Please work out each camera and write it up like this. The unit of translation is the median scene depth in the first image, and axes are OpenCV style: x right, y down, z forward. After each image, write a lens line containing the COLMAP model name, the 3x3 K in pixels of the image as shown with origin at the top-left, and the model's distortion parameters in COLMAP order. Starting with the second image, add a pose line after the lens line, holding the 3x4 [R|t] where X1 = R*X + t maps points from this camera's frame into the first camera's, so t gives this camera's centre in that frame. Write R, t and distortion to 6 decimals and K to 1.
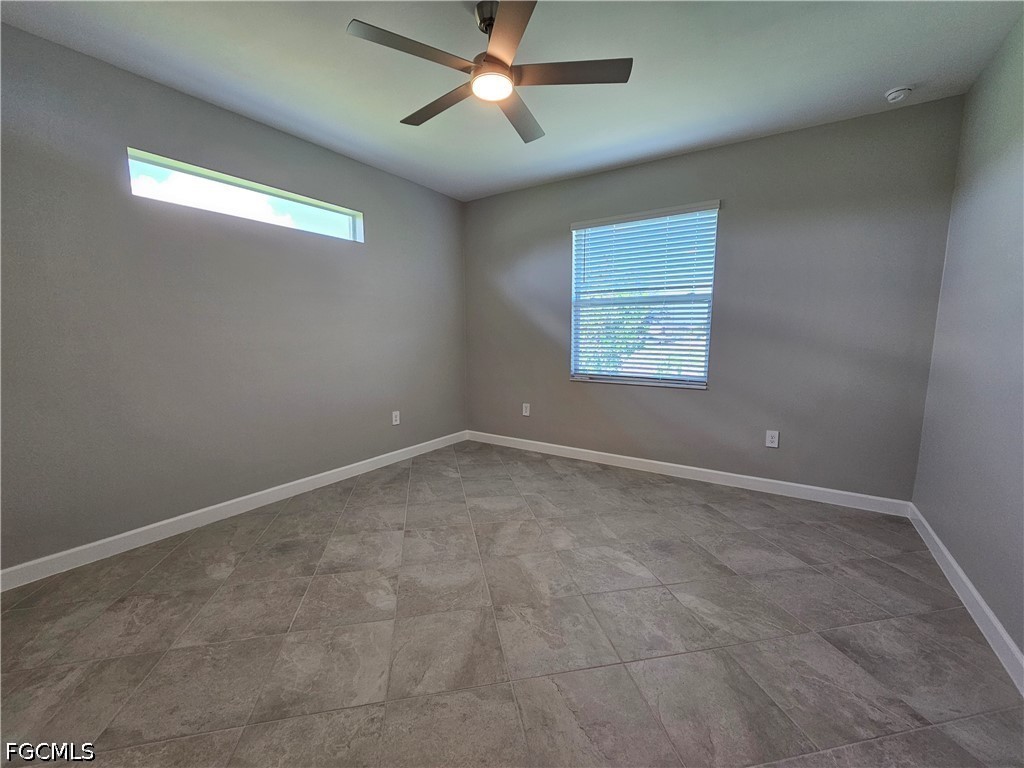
lens RADIAL K [[418.5, 0, 511.0], [0, 418.5, 387.8], [0, 0, 1]] dist [-0.003773, 0.000137]
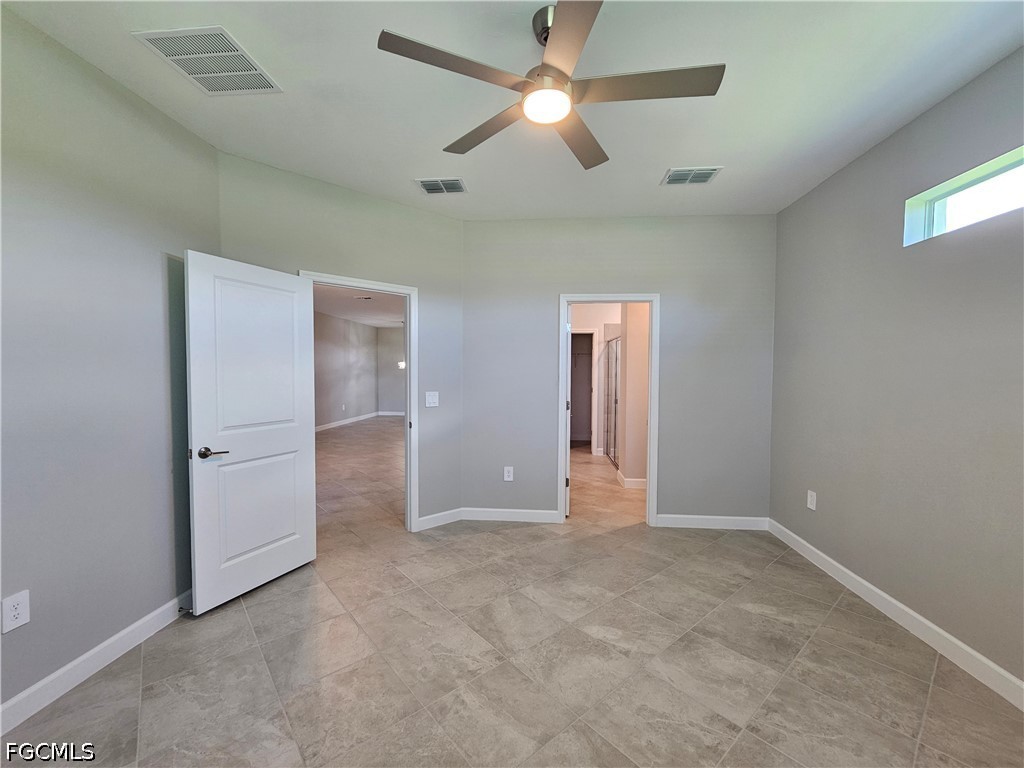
lens RADIAL K [[418.5, 0, 511.0], [0, 418.5, 387.8], [0, 0, 1]] dist [-0.003773, 0.000137]
pose [[-0.872975, 0.015531, -0.487517, 0.404594], [-0.066931, 0.986224, 0.151268, -0.262160], [0.483151, 0.164683, -0.859910, 1.649218]]
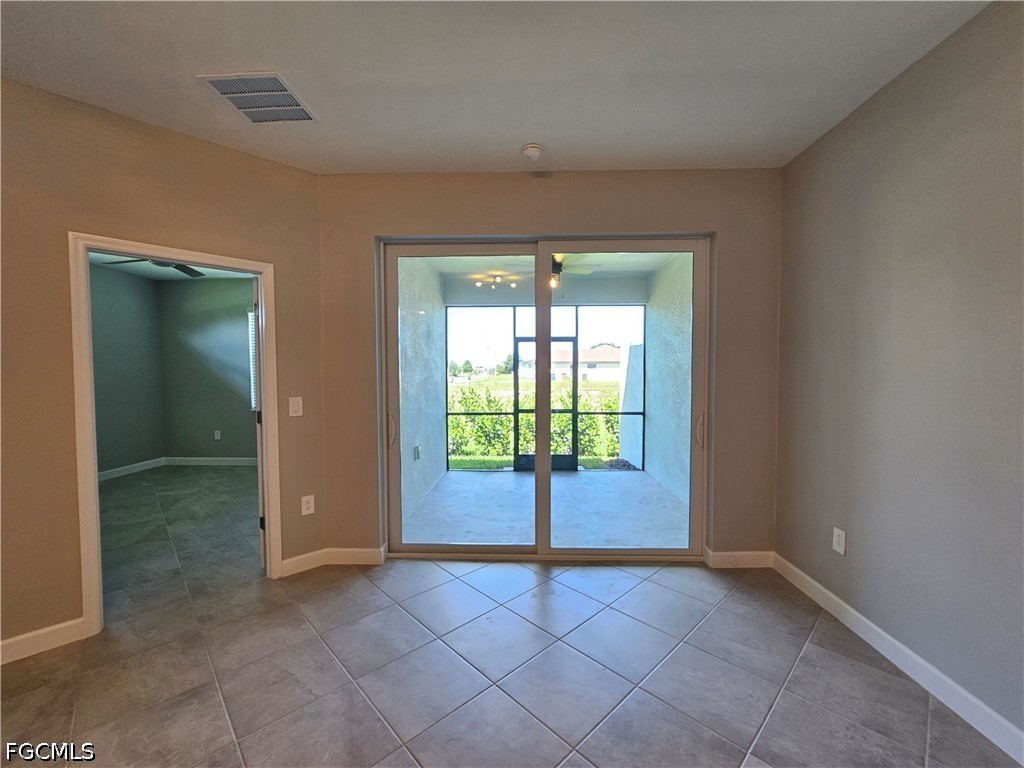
lens RADIAL K [[418.5, 0, 511.0], [0, 418.5, 387.8], [0, 0, 1]] dist [-0.003773, 0.000137]
pose [[0.848213, -0.023814, 0.529119, 0.283729], [0.073332, 0.994648, -0.072789, 0.147422], [-0.524554, 0.100542, 0.845420, -1.432845]]
